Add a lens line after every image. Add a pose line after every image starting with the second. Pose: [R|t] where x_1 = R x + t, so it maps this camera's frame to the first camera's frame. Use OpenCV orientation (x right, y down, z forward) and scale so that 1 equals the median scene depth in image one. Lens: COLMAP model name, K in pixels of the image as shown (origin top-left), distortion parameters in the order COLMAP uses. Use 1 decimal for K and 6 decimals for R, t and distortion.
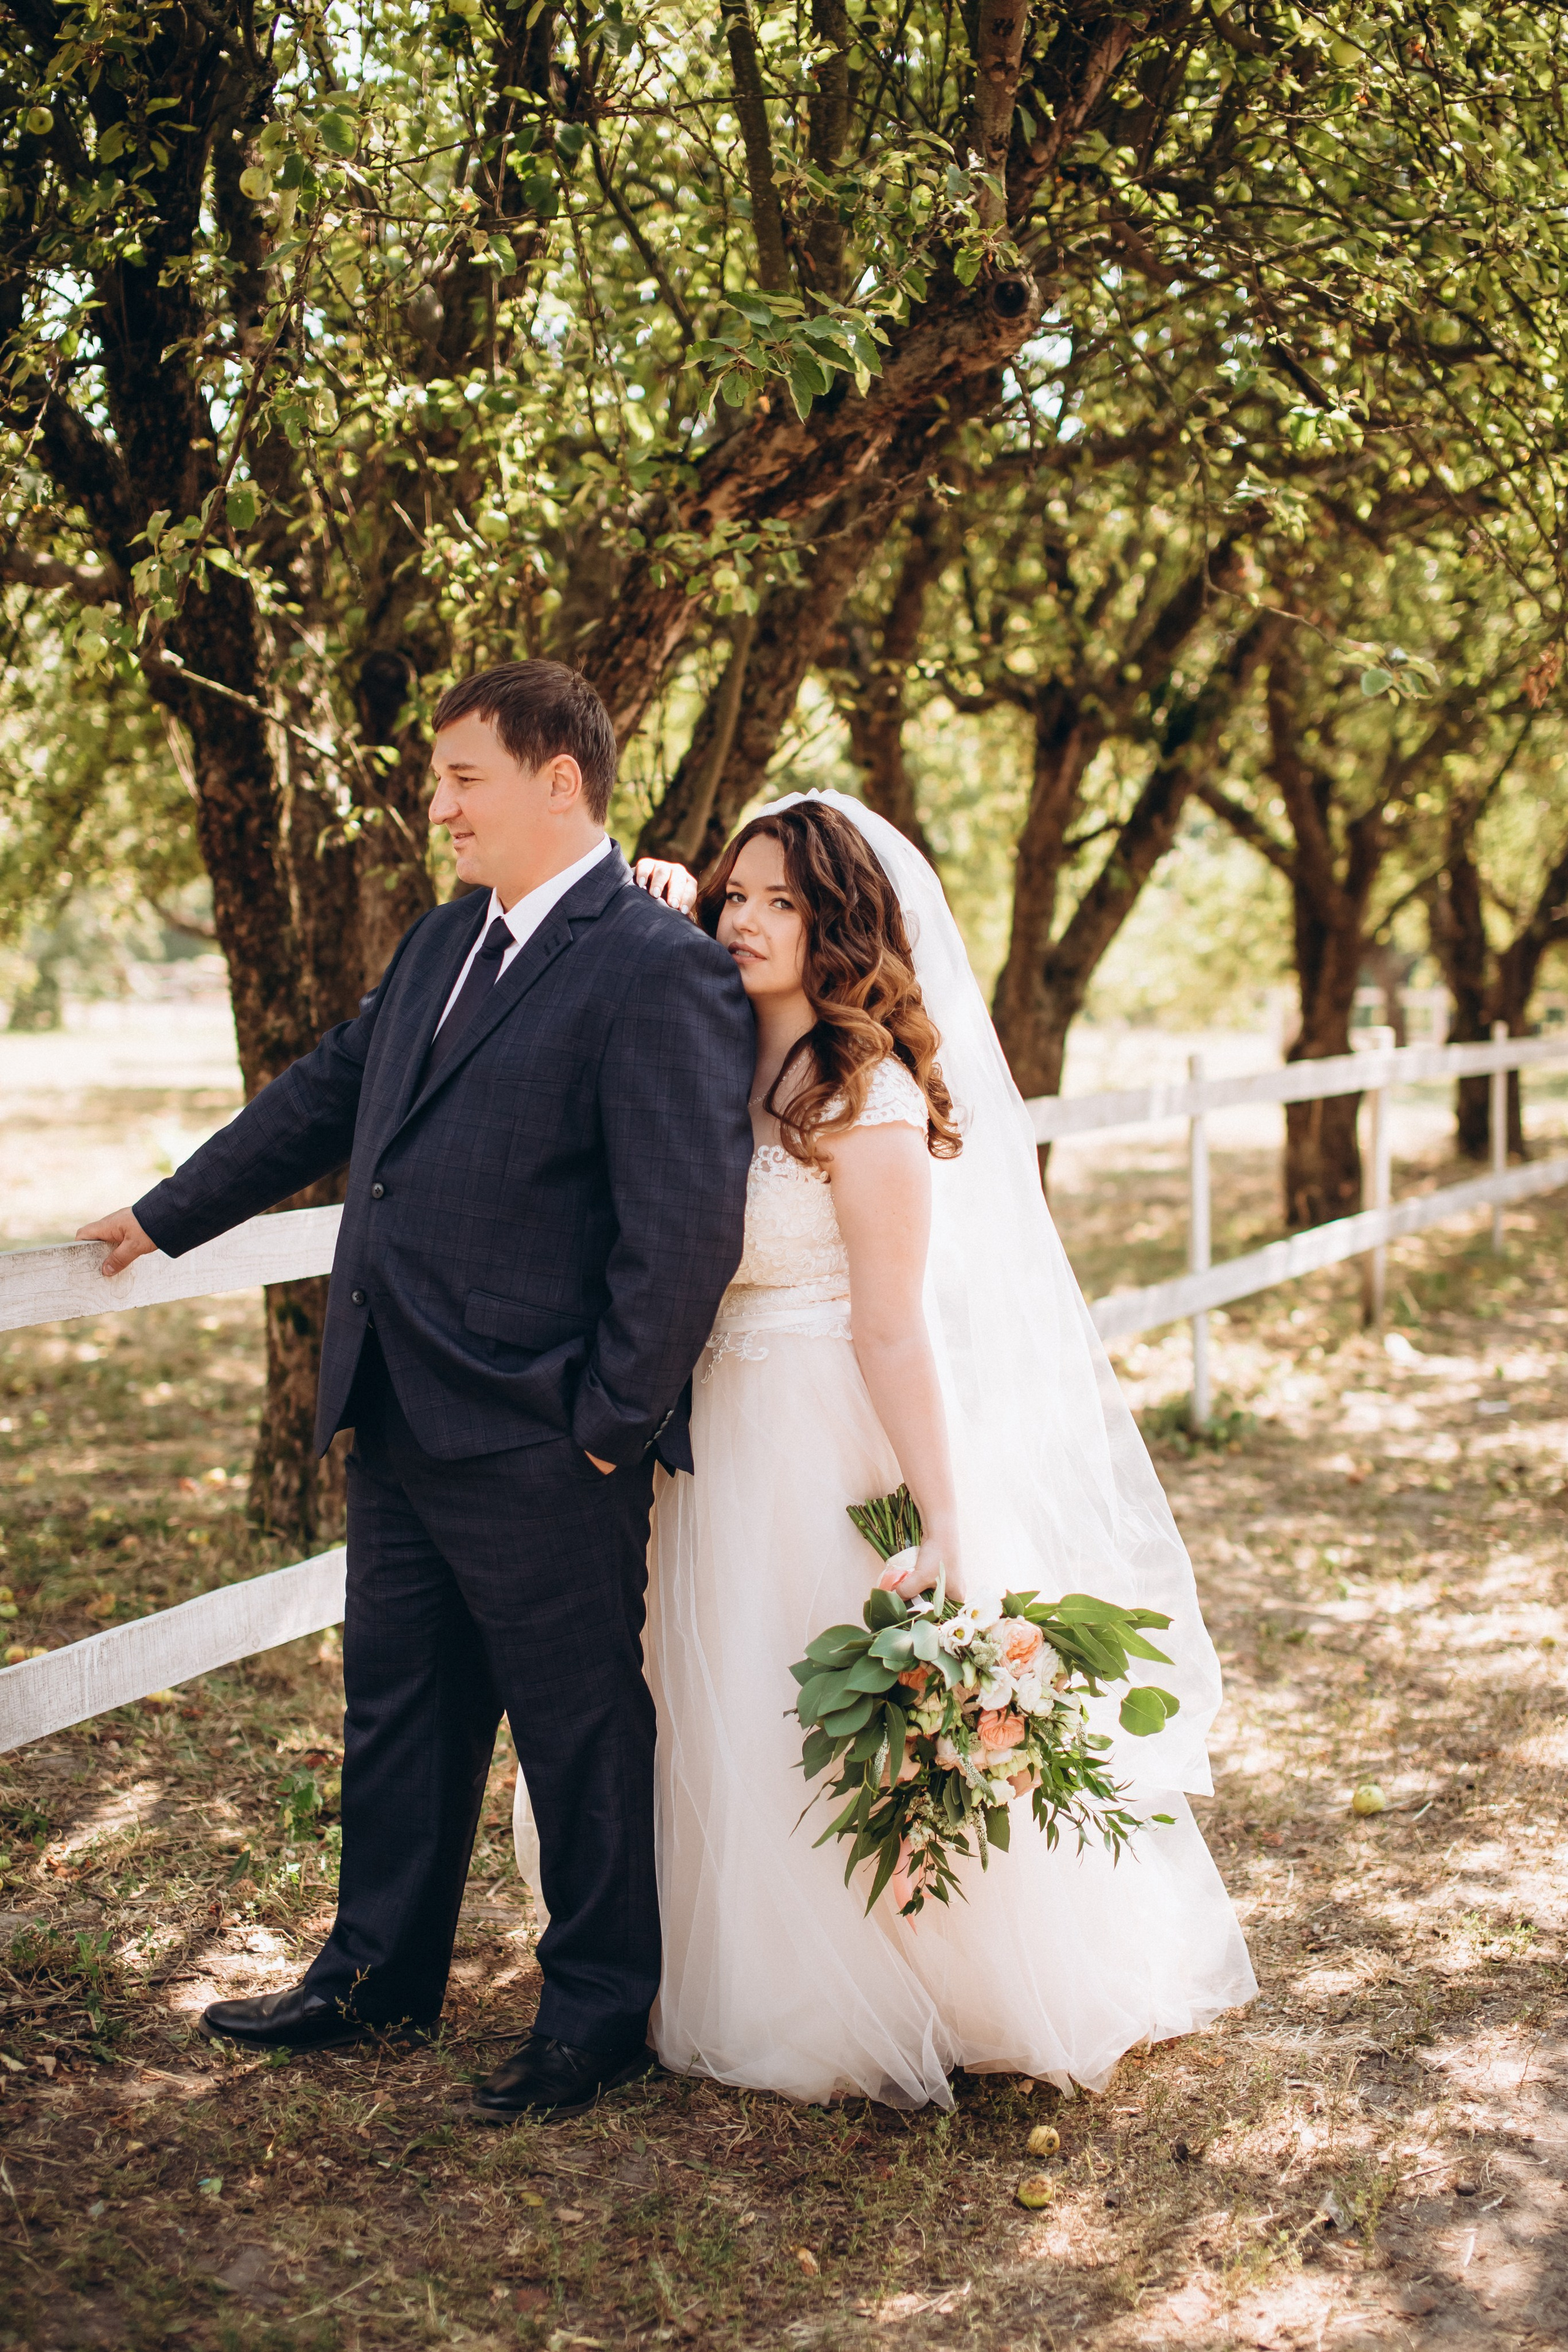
lens RADIAL K [[3257.8, 0, 829.5], [0, 3257.8, 1173.2], [0, 0, 1]] dist [-0.095002, 0.000000]
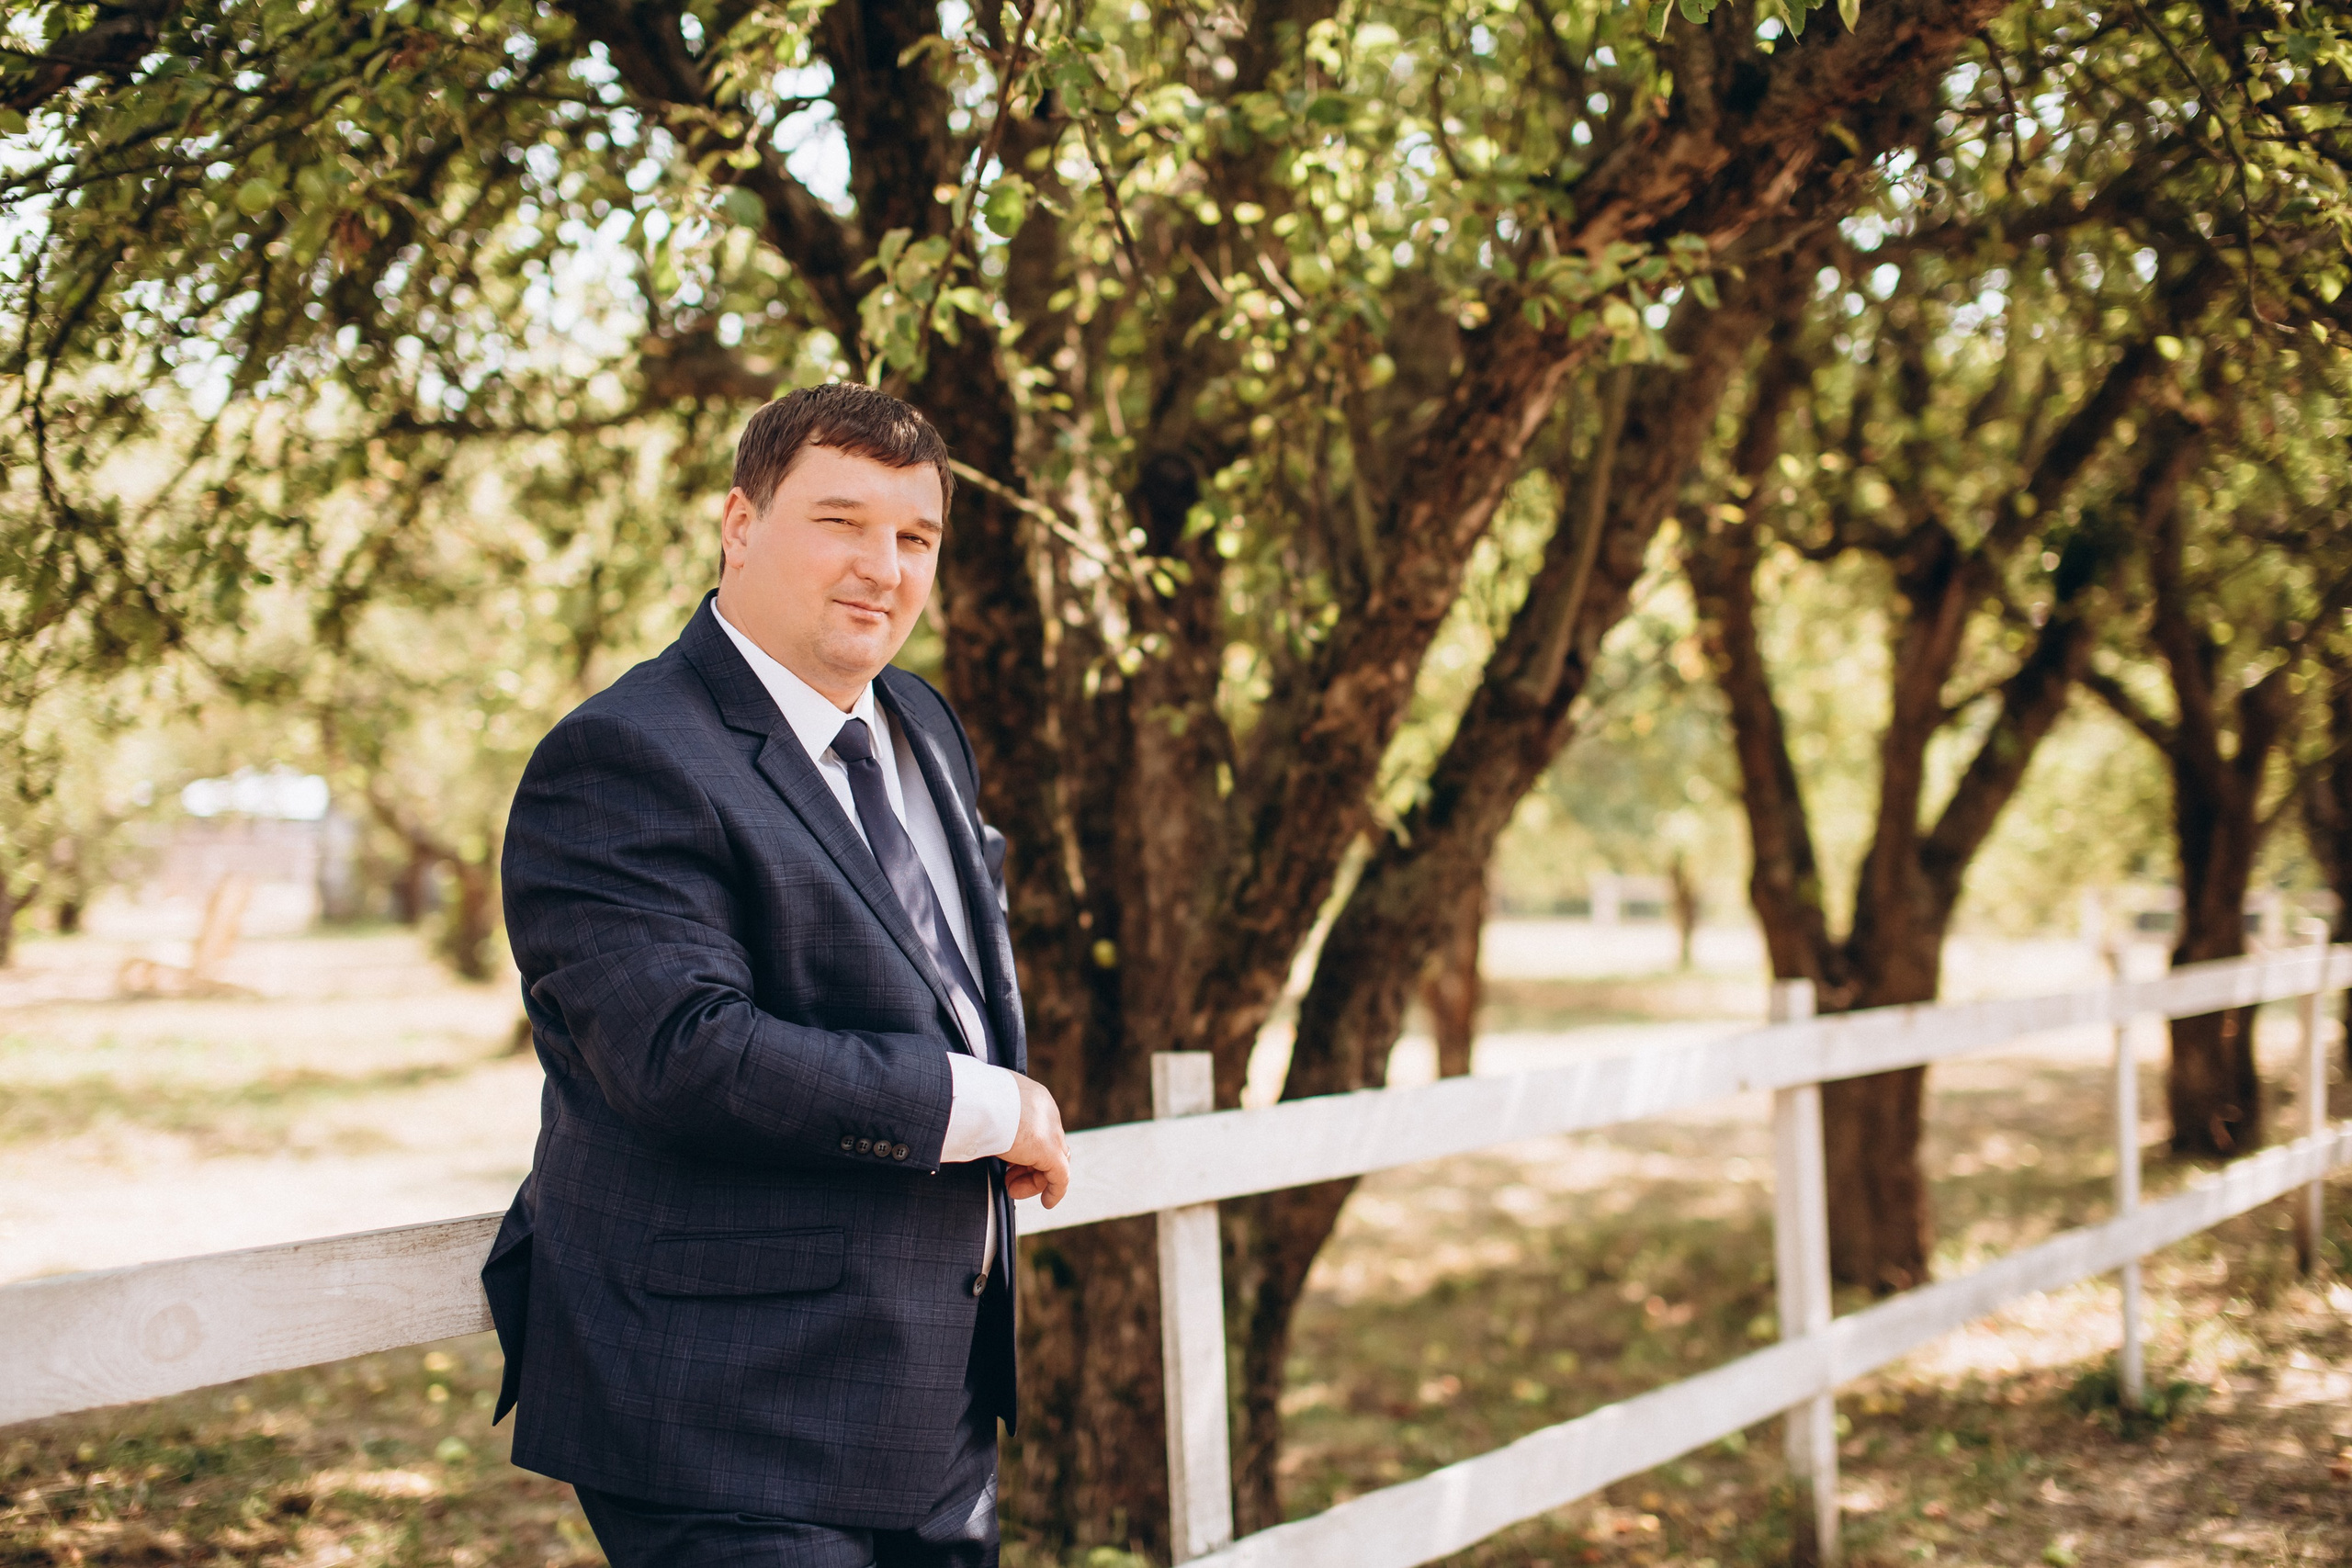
lens RADIAL K [[3257.5, 0, 1170.4], [0, 3257.5, 770.3], [0, 0, 1]] dist [-0.095002, 0.000000]
pose [[0.992390, -0.003875, -0.123071, -0.036603], [-0.008146, 0.995249, -0.097018, -0.000321], [0.122862, 0.097283, 0.987644, 0.198510]]
